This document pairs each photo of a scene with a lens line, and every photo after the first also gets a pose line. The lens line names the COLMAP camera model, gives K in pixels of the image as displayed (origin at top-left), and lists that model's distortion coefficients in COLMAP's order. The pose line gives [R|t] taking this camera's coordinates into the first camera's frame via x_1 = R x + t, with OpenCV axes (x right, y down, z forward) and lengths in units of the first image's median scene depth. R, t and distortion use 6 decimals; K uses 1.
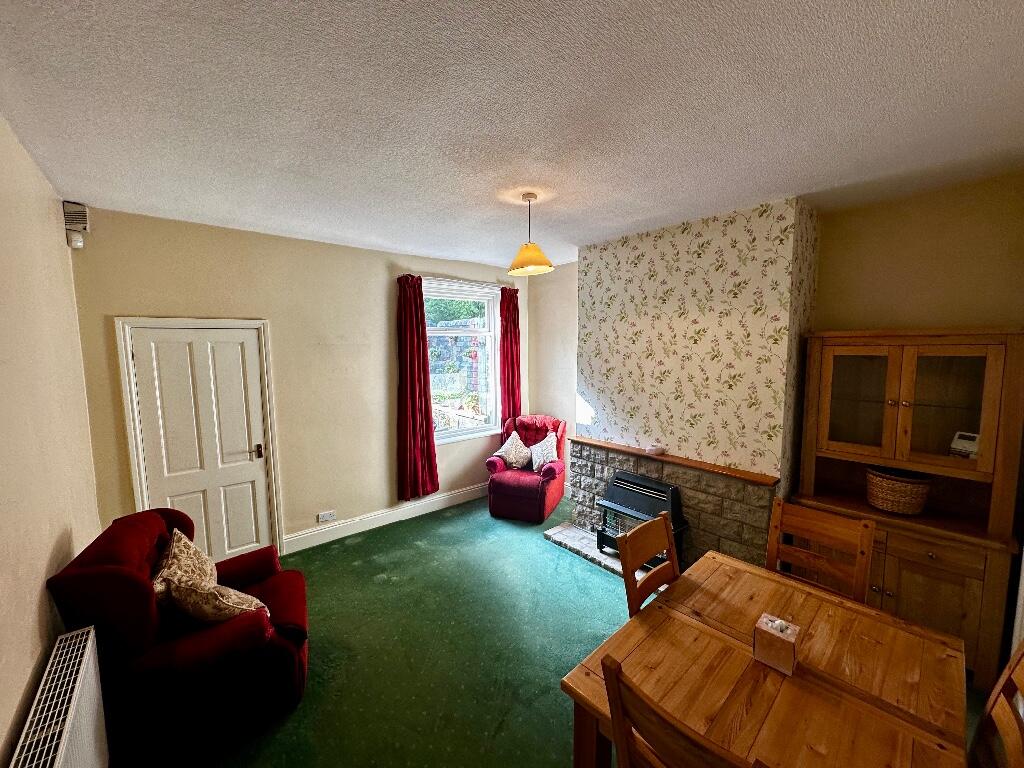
lens RADIAL K [[409.2, 0, 514.4], [0, 409.2, 391.1], [0, 0, 1]] dist [0.000409, 0.000115]
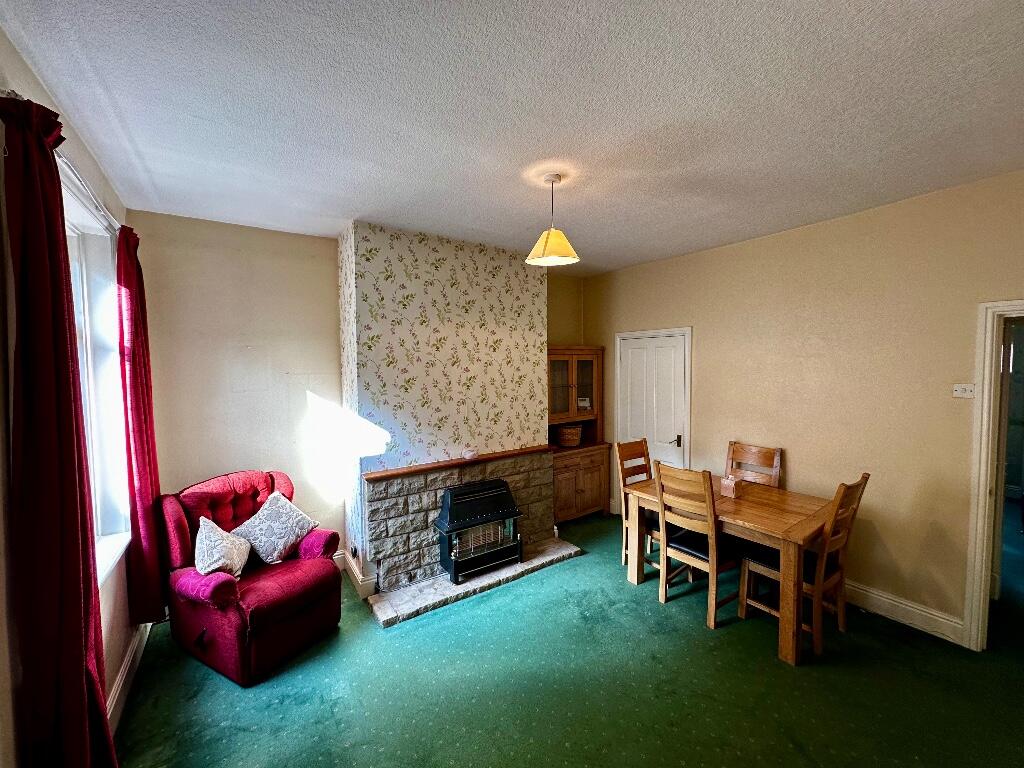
lens RADIAL K [[409.2, 0, 513.1], [0, 409.2, 377.1], [0, 0, 1]] dist [0.000409, 0.000115]
pose [[0.112468, -0.058413, 0.991937, -0.596105], [0.101793, 0.993696, 0.046975, -0.078858], [-0.988428, 0.095689, 0.117705, 0.692906]]
